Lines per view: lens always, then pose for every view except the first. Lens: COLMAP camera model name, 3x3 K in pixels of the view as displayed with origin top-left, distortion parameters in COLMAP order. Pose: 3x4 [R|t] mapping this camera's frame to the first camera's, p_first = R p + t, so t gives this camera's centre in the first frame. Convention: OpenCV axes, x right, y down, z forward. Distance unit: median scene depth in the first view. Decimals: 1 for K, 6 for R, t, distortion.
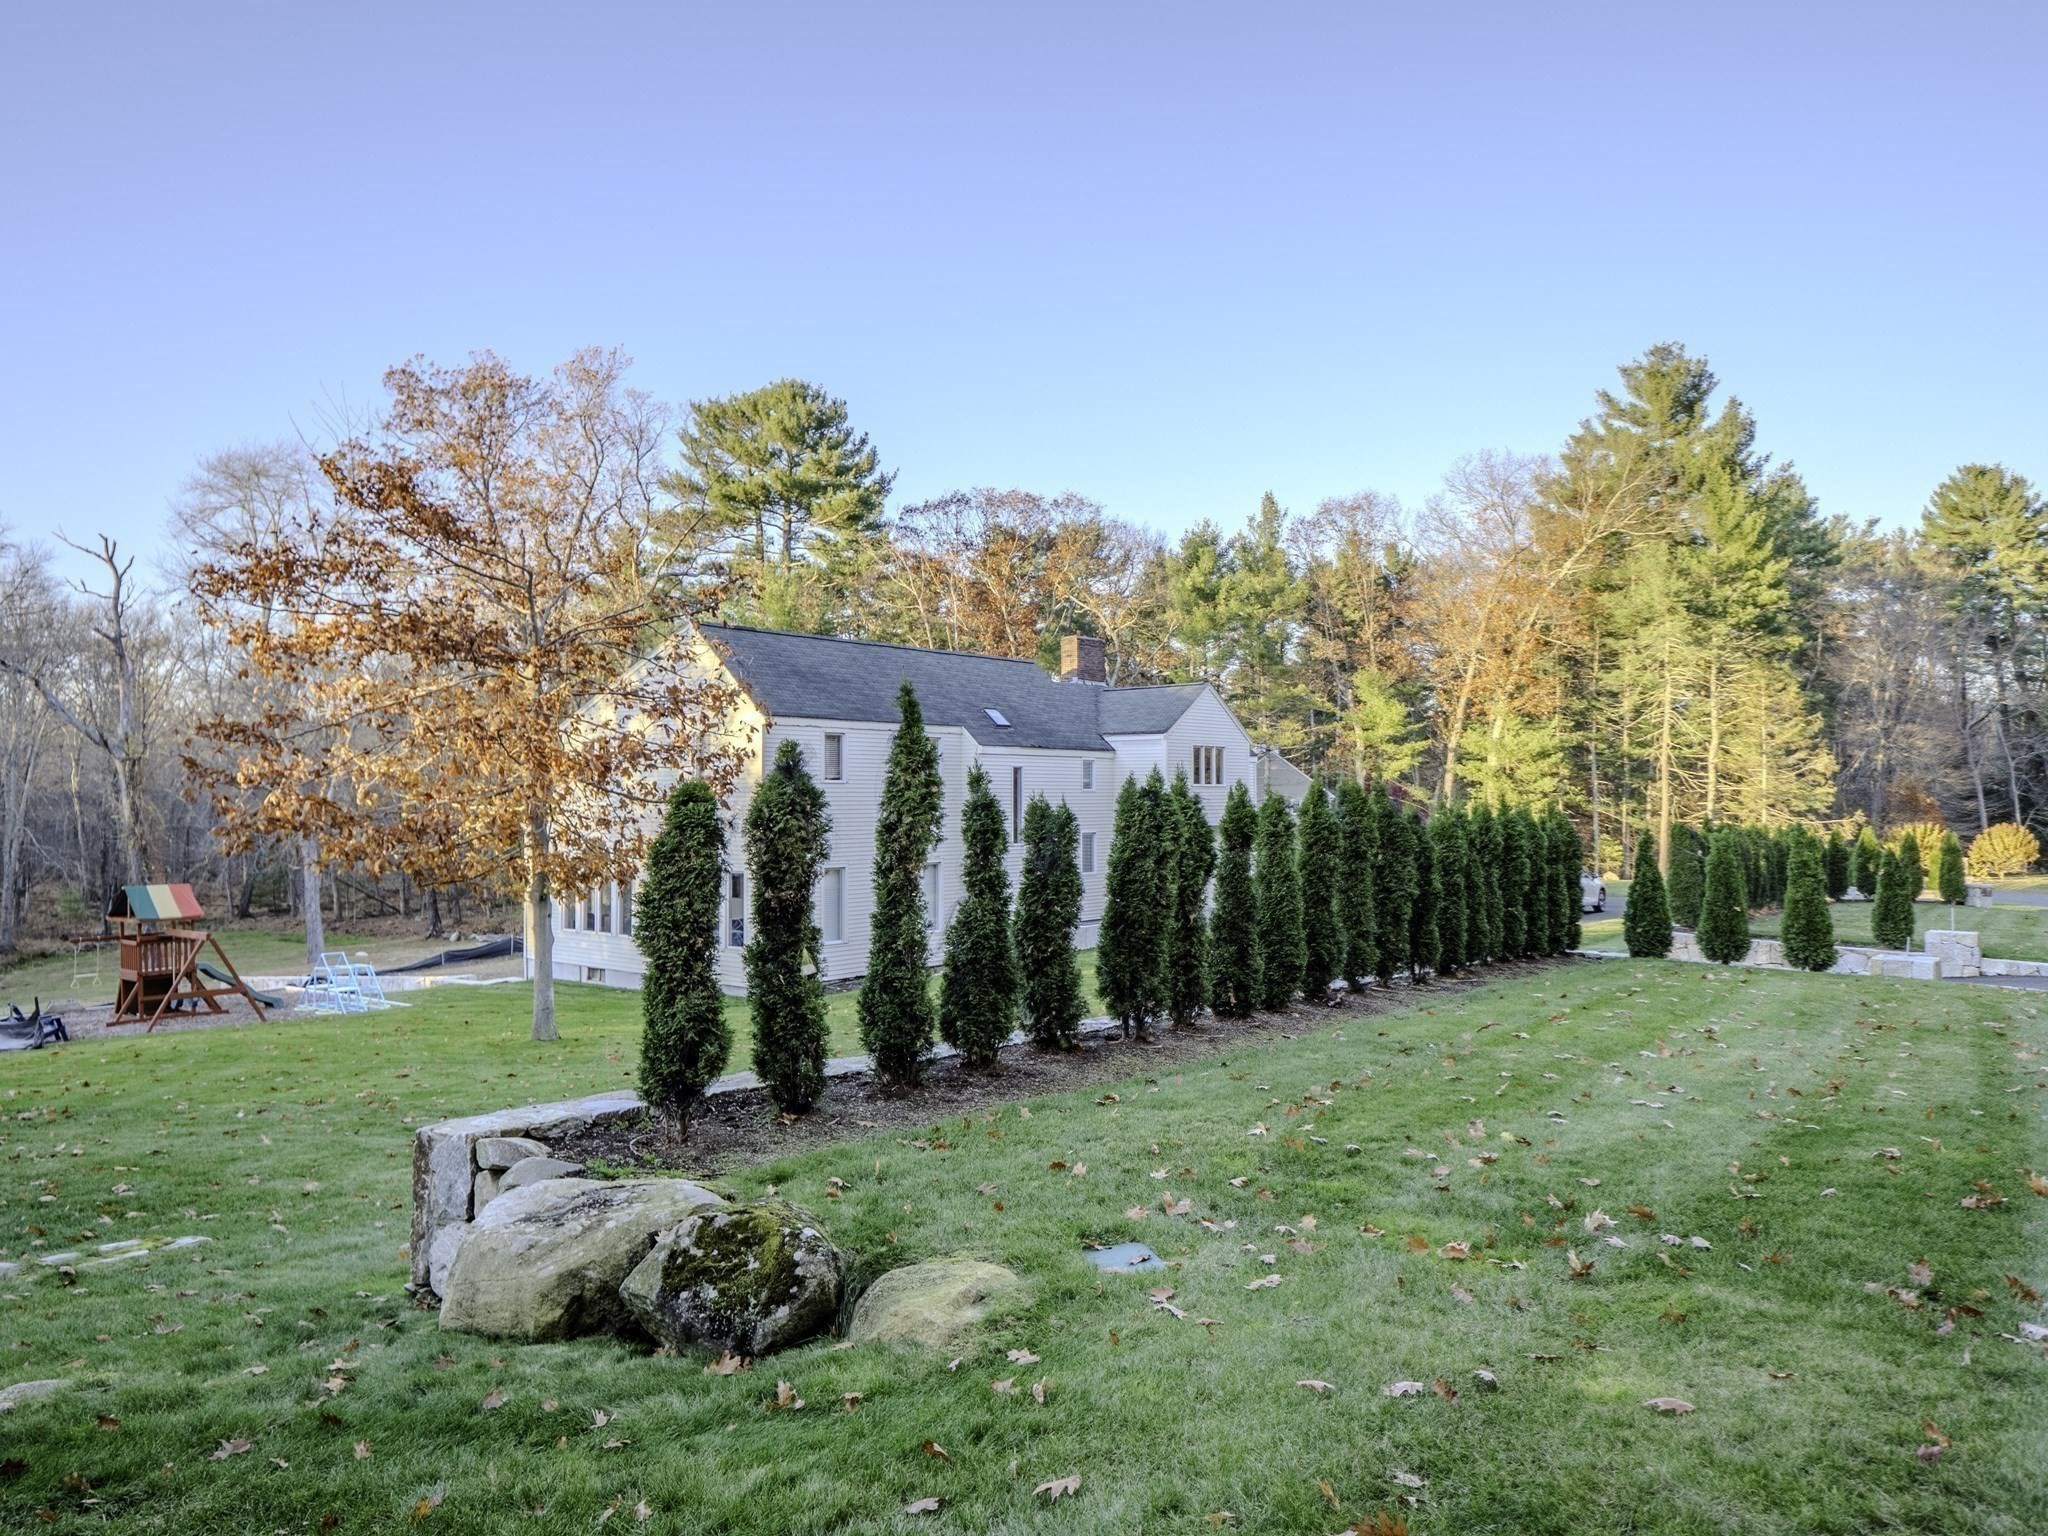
lens RADIAL K [[1415.6, 0, 1024.0], [0, 1415.6, 768.0], [0, 0, 1]] dist [-0.000711, 0.002214]
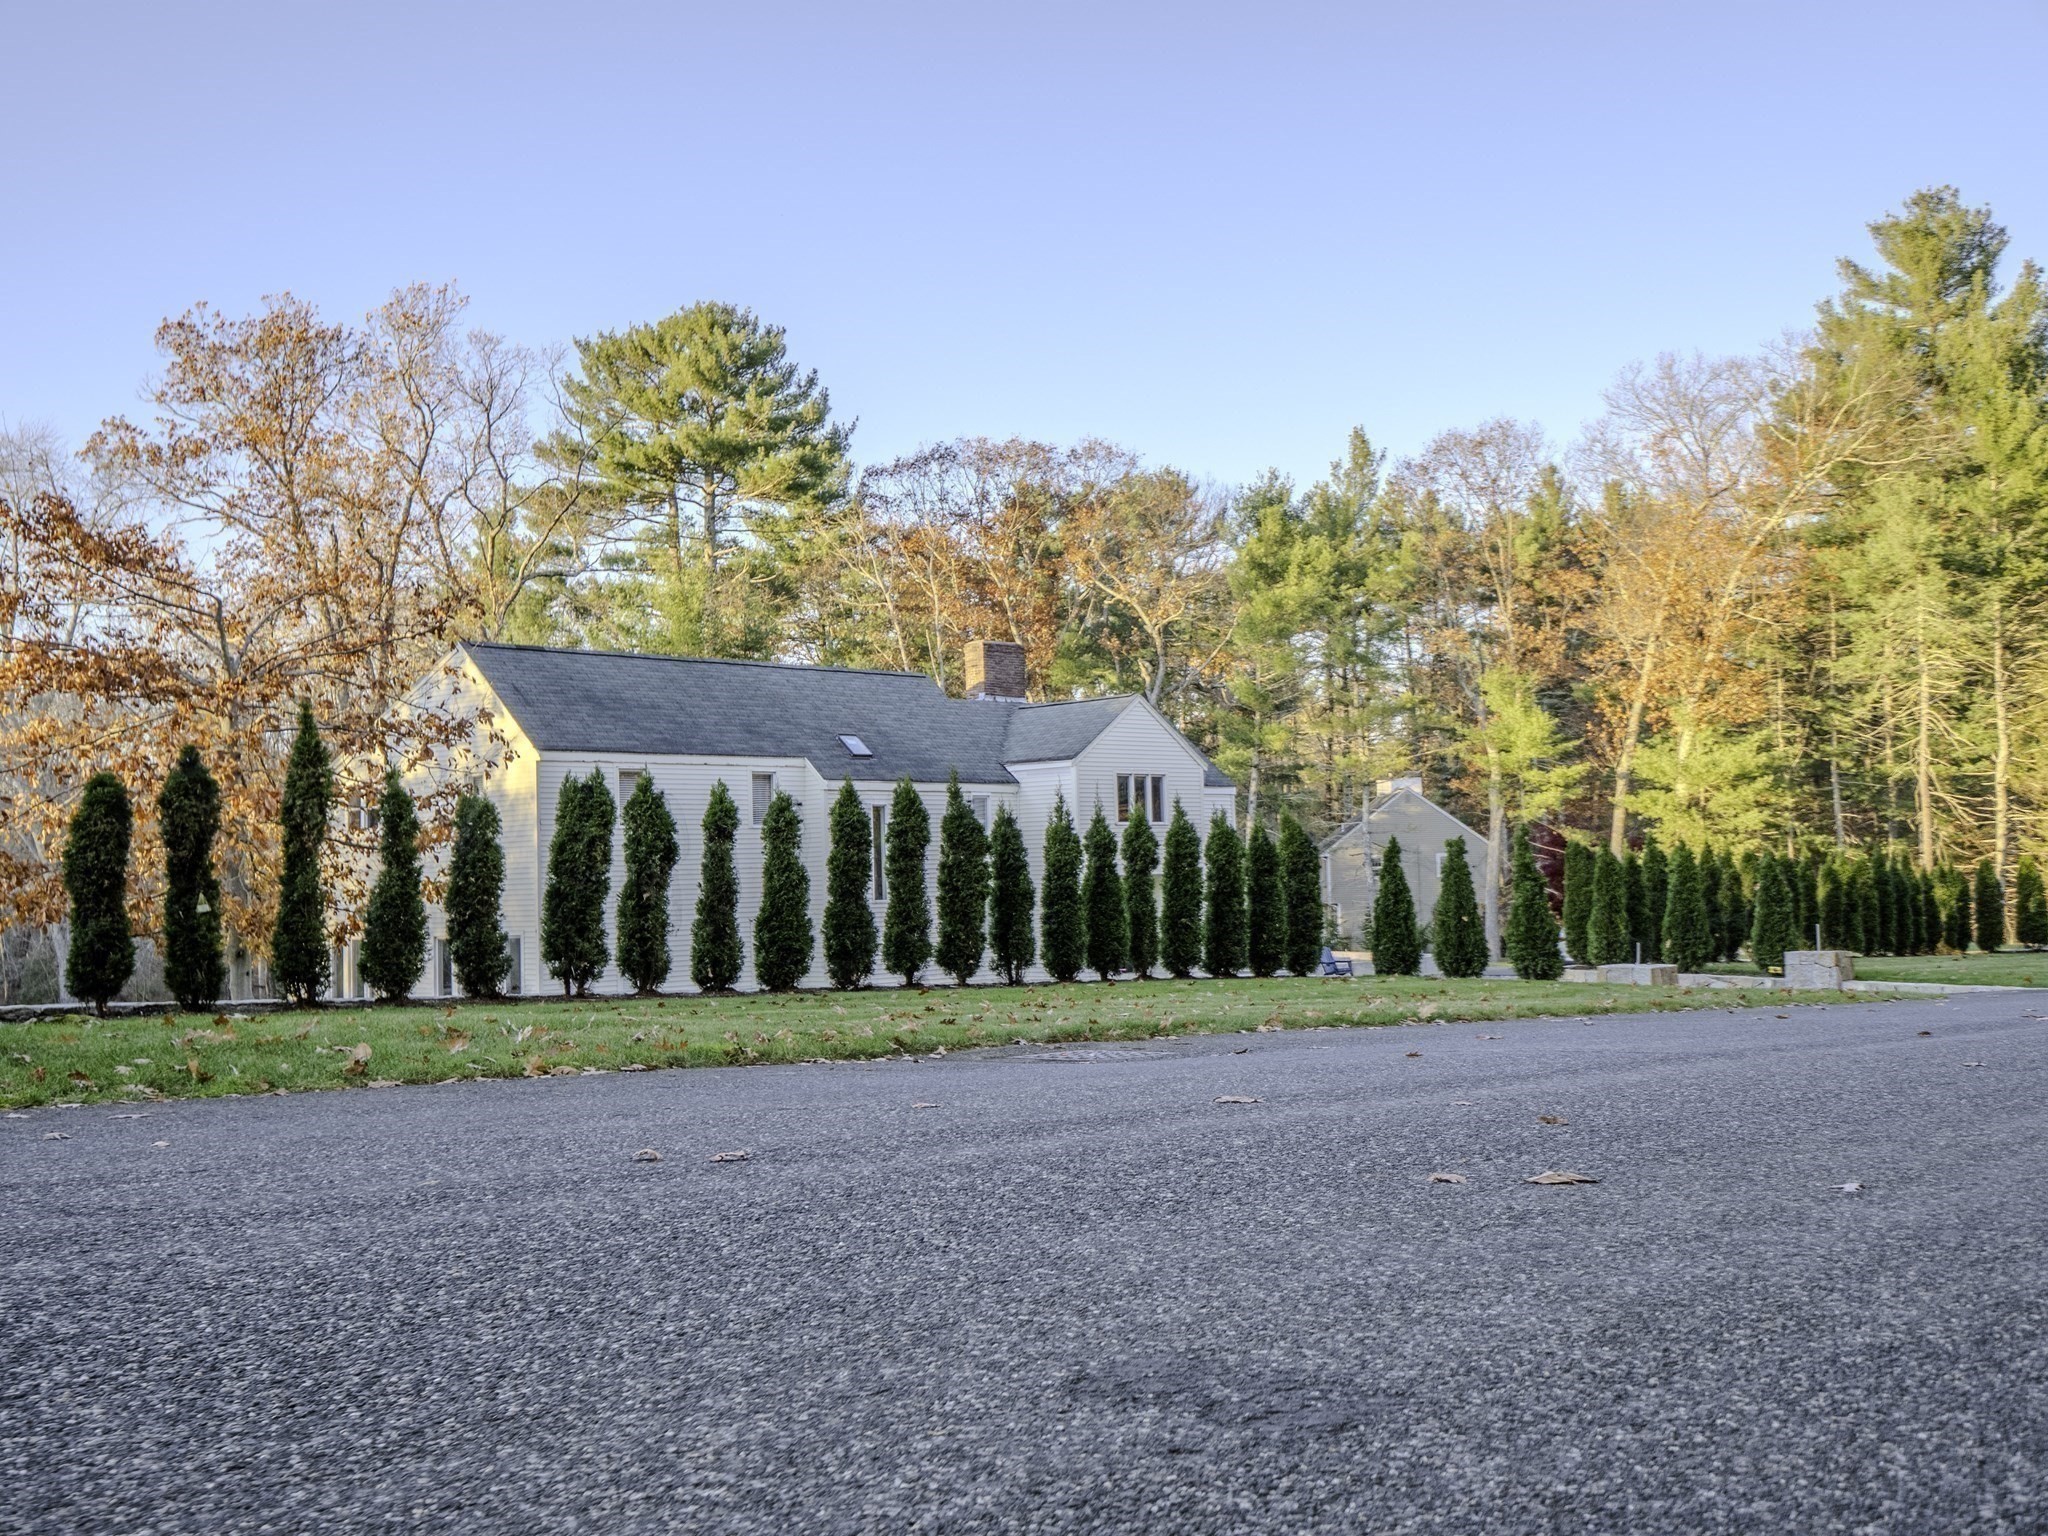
lens RADIAL K [[2158.9, 0, 1024.0], [0, 2158.9, 768.0], [0, 0, 1]] dist [0.048989, -0.047357]
pose [[0.996428, -0.031883, -0.078195, 0.086336], [0.029381, 0.999025, -0.032944, 0.010386], [0.079169, 0.030529, 0.996394, -0.112016]]
